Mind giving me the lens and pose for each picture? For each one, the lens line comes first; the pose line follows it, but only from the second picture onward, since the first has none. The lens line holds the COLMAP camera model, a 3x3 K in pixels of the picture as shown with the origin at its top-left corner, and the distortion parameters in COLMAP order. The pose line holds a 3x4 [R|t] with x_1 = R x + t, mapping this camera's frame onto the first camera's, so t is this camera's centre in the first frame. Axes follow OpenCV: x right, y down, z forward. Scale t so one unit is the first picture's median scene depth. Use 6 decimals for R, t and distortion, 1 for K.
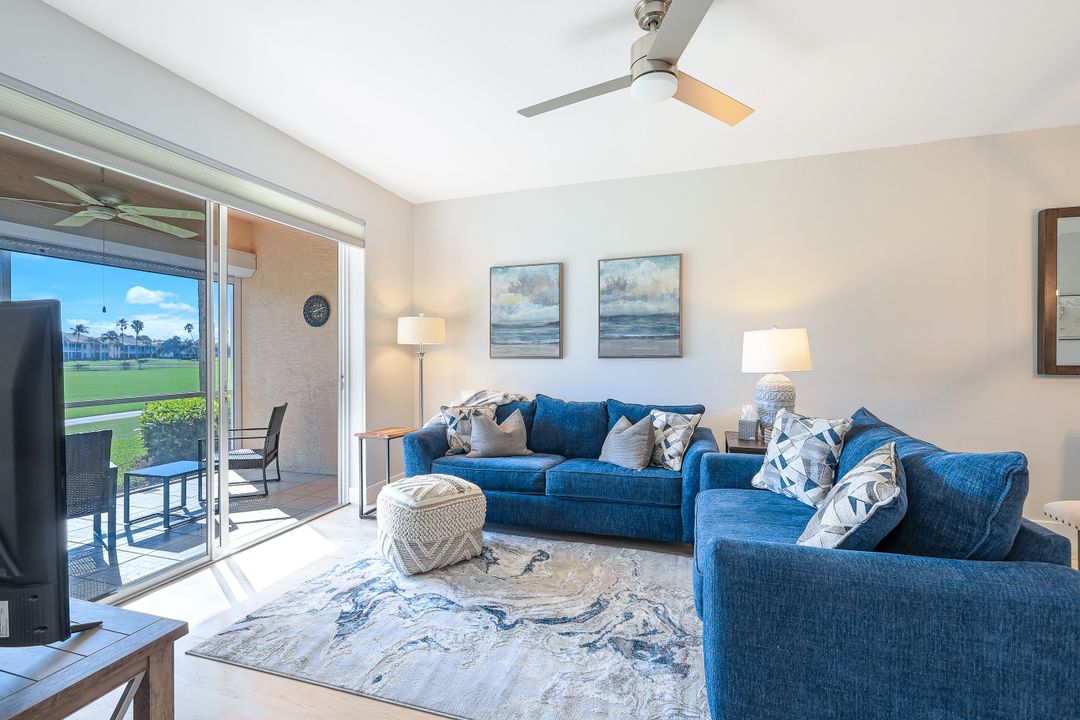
lens RADIAL K [[471.5, 0, 543.5], [0, 471.5, 354.9], [0, 0, 1]] dist [-0.000540, -0.001305]
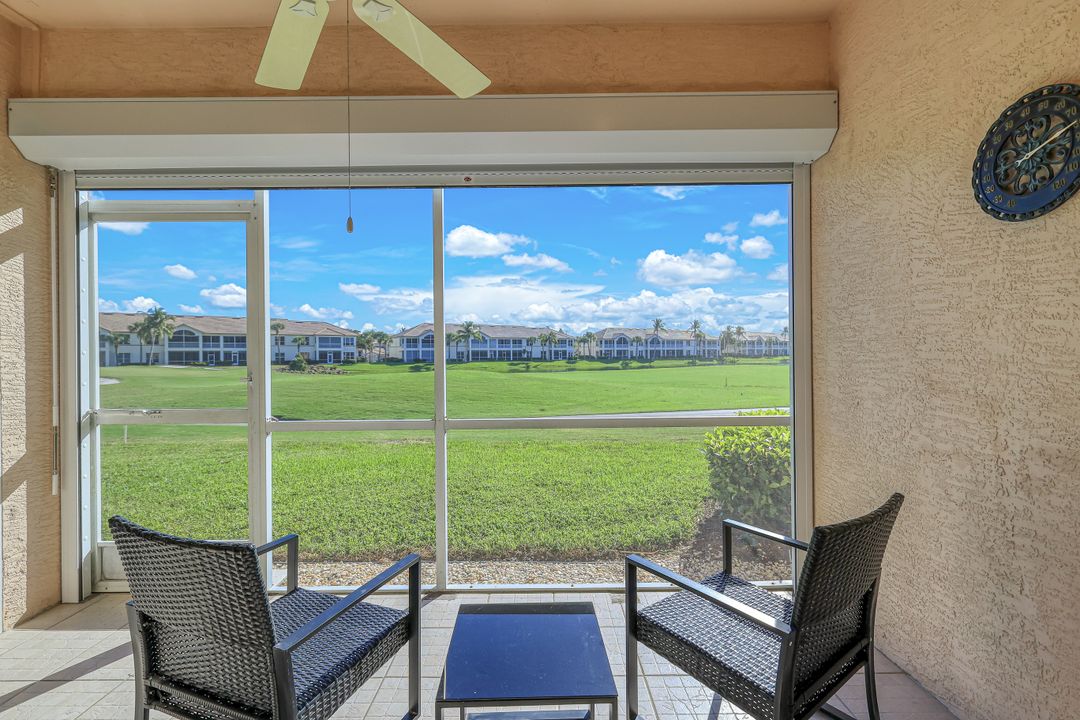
lens RADIAL K [[471.5, 0, 534.6], [0, 471.5, 353.8], [0, 0, 1]] dist [-0.000540, -0.001305]
pose [[0.288023, -0.001028, -0.957623, -0.314209], [0.006192, 0.999981, 0.000789, 0.011734], [0.957604, -0.006157, 0.288024, 0.665531]]
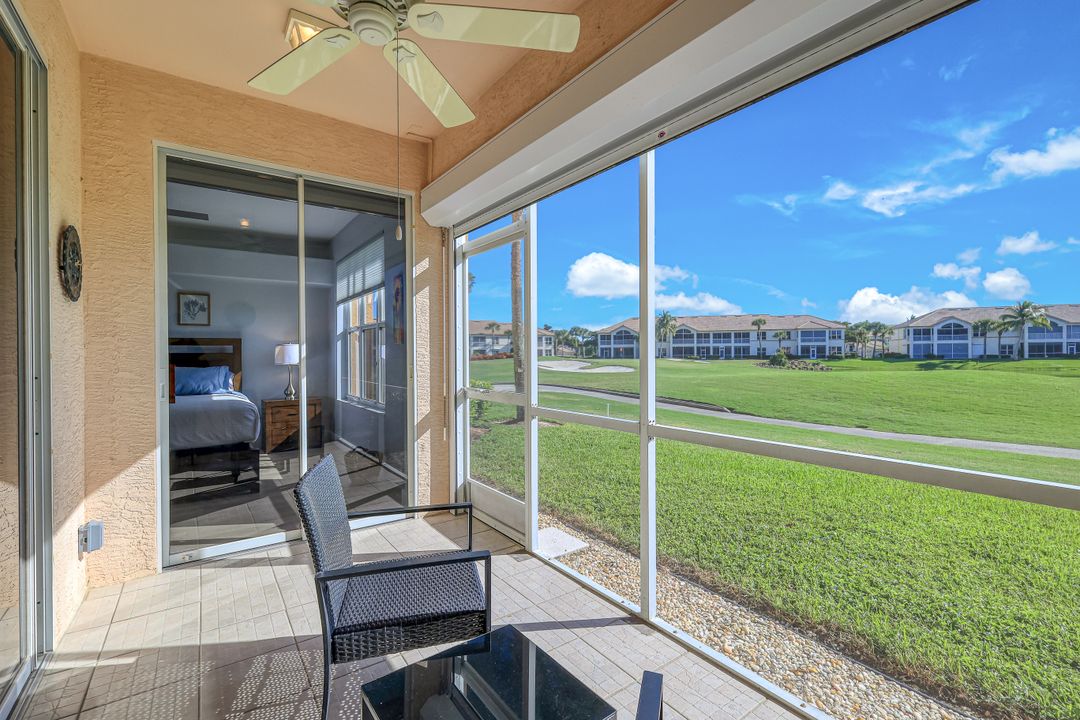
lens RADIAL K [[471.5, 0, 538.4], [0, 471.5, 355.3], [0, 0, 1]] dist [-0.000540, -0.001305]
pose [[-0.607564, 0.010980, -0.794195, -0.317217], [0.007246, 0.999939, 0.008281, 0.011797], [0.794238, -0.000723, -0.607606, 0.672274]]
